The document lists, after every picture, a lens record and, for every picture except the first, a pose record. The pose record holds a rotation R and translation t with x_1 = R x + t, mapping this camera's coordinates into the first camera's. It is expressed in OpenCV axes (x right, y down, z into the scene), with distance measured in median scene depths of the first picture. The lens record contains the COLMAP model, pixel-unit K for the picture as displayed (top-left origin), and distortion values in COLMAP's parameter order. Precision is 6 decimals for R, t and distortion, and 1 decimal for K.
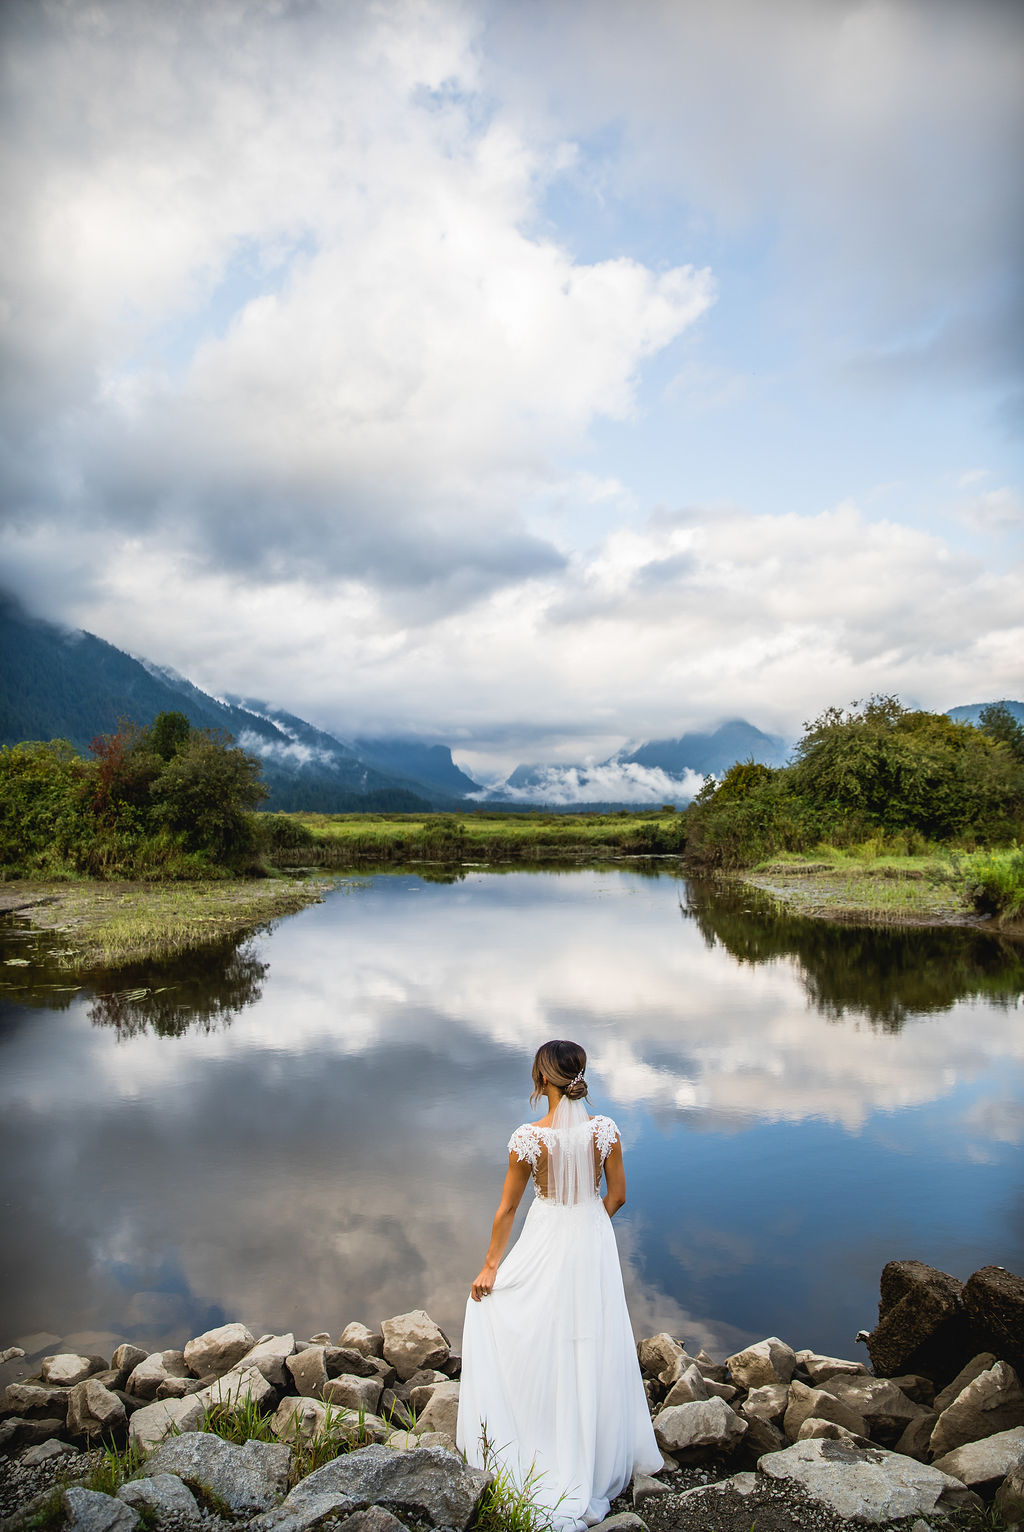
lens RADIAL K [[1156.0, 0, 512.0], [0, 1156.0, 766.0], [0, 0, 1]] dist [-0.104957, 0.102370]
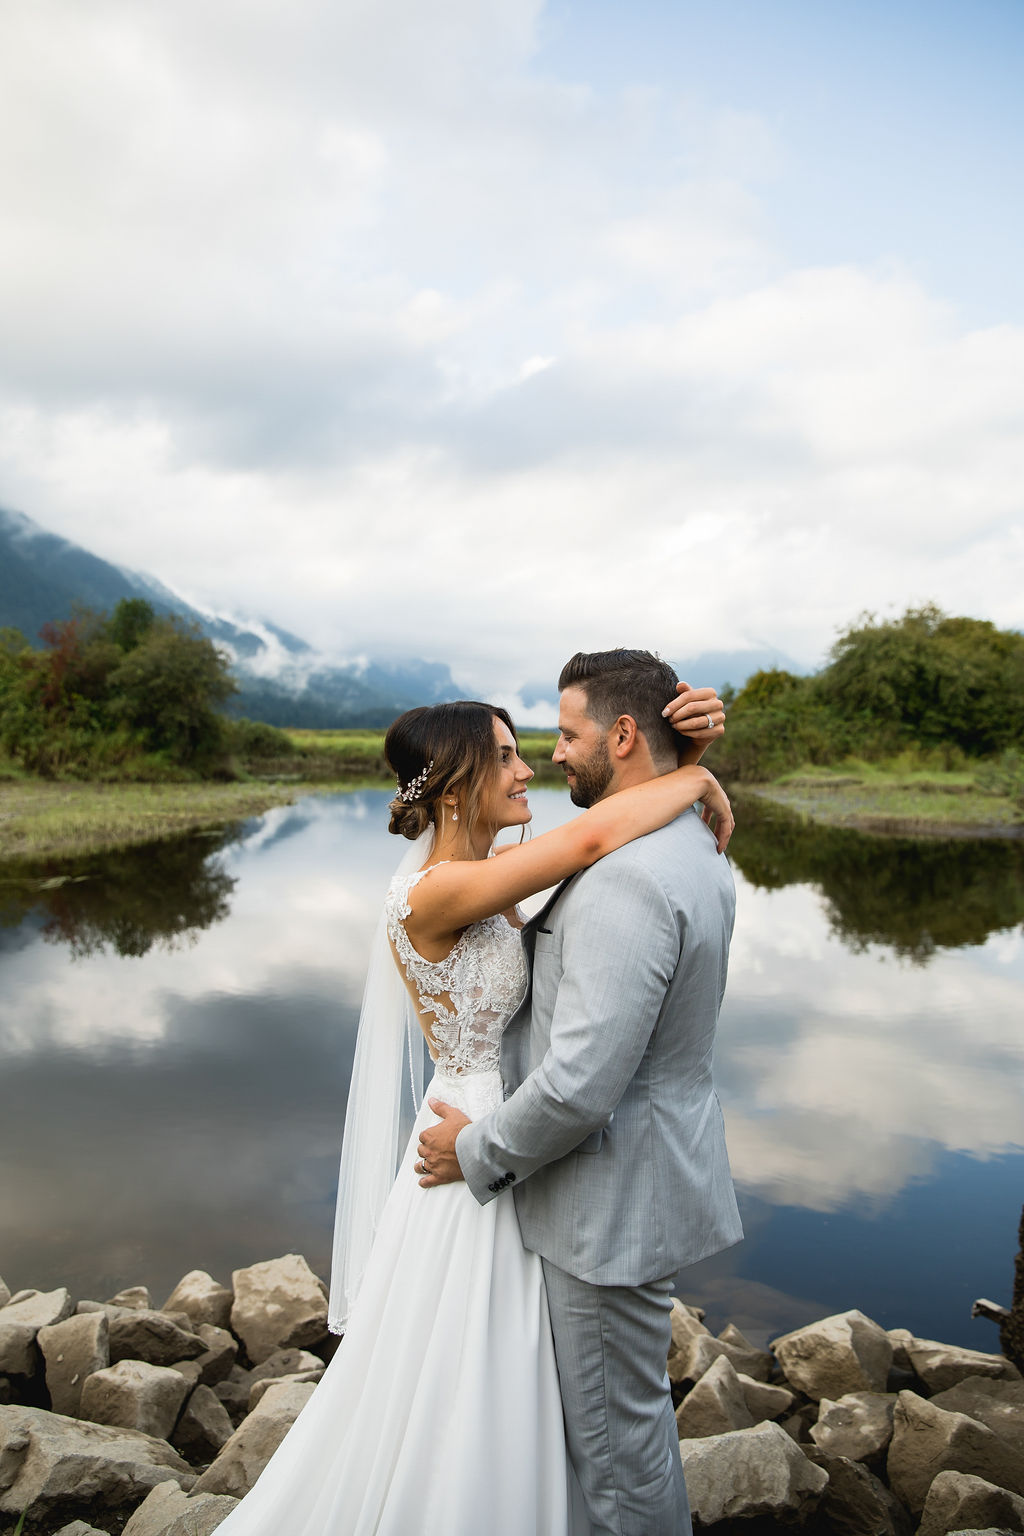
lens RADIAL K [[1094.5, 0, 528.0], [0, 1094.5, 818.5], [0, 0, 1]] dist [-0.084736, 0.093446]
pose [[0.999864, 0.016484, -0.000848, 0.017351], [-0.016398, 0.997872, 0.063111, 0.068421], [0.001887, -0.063089, 0.998006, 0.144161]]
